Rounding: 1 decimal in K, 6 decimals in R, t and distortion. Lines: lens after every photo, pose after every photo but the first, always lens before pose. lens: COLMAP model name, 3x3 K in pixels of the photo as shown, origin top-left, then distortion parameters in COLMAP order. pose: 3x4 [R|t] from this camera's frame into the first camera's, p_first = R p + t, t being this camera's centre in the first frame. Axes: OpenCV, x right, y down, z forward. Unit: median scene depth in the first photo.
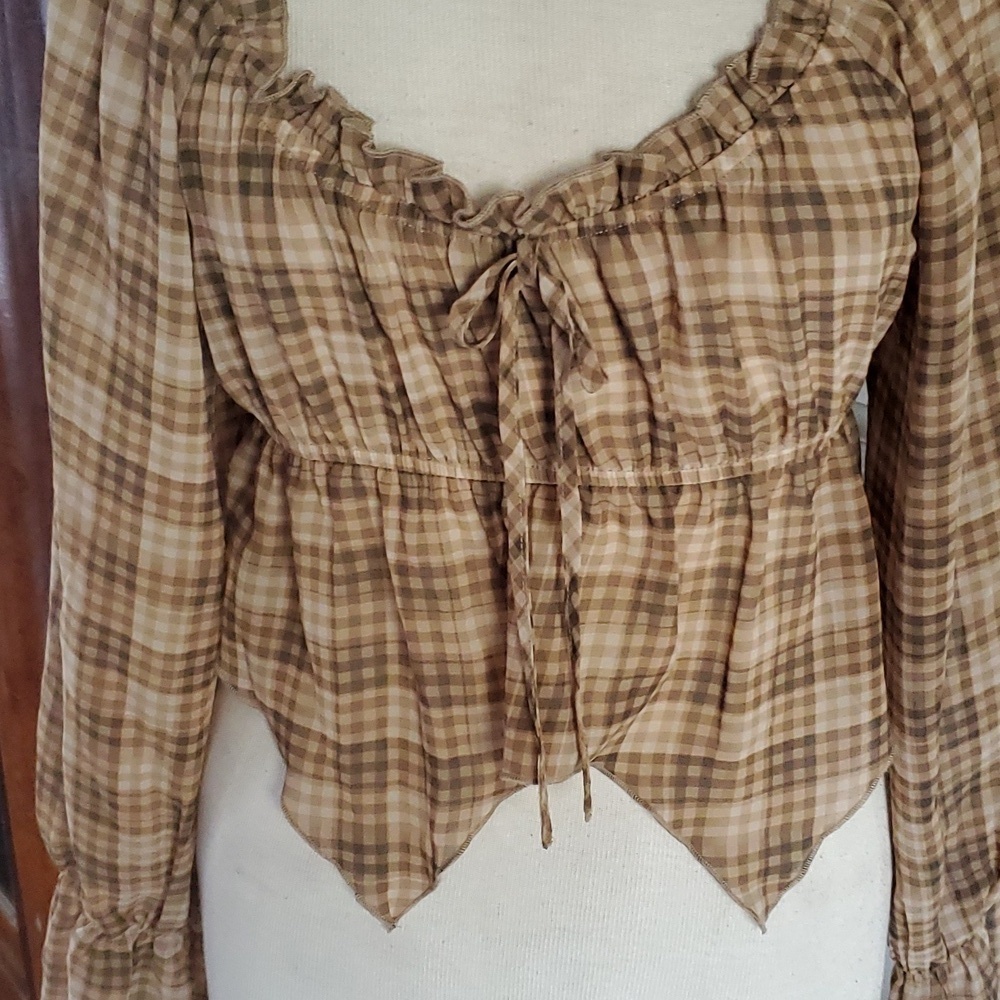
lens RADIAL K [[1786.9, 0, 500.0], [0, 1786.9, 500.0], [0, 0, 1]] dist [0.359940, -1.771503]
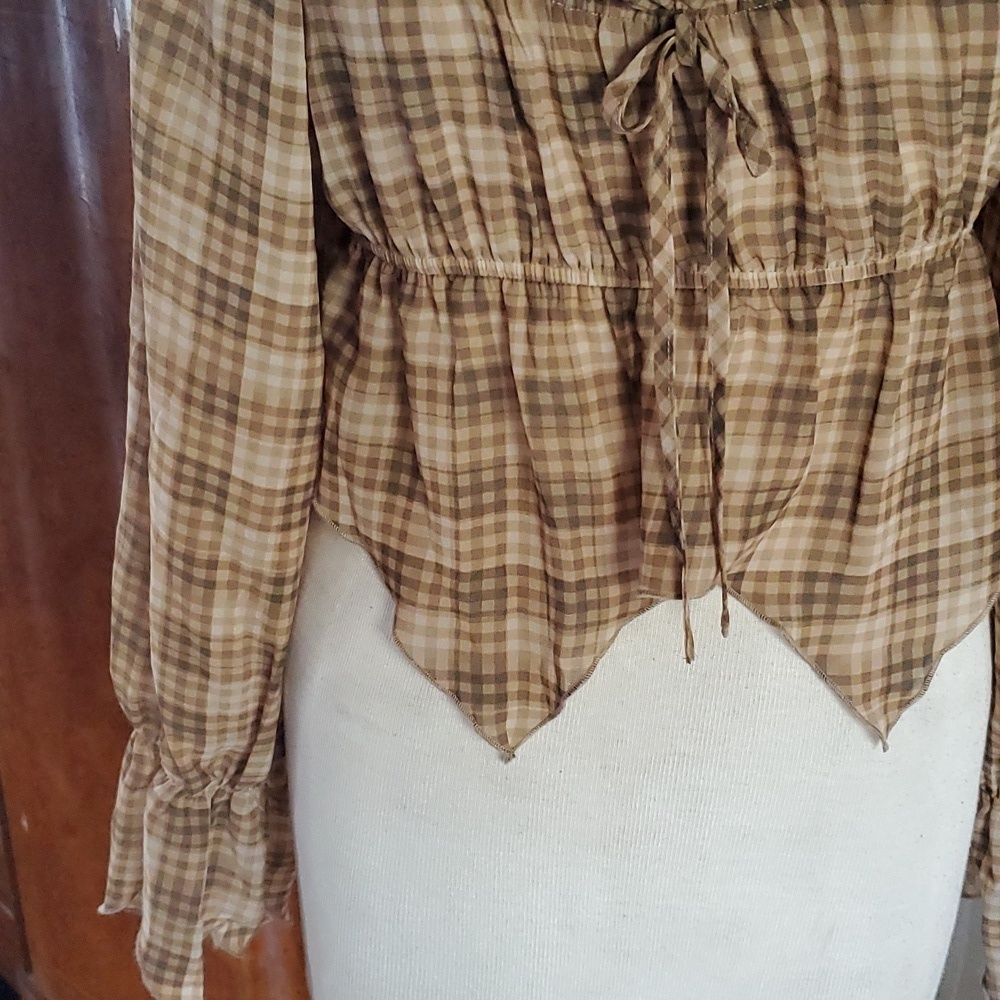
lens RADIAL K [[1786.9, 0, 500.0], [0, 1786.9, 500.0], [0, 0, 1]] dist [0.359940, -1.771503]
pose [[0.998370, -0.030601, 0.048181, -0.114730], [0.028274, 0.998435, 0.048246, 0.051497], [-0.049582, -0.046805, 0.997673, 0.034205]]
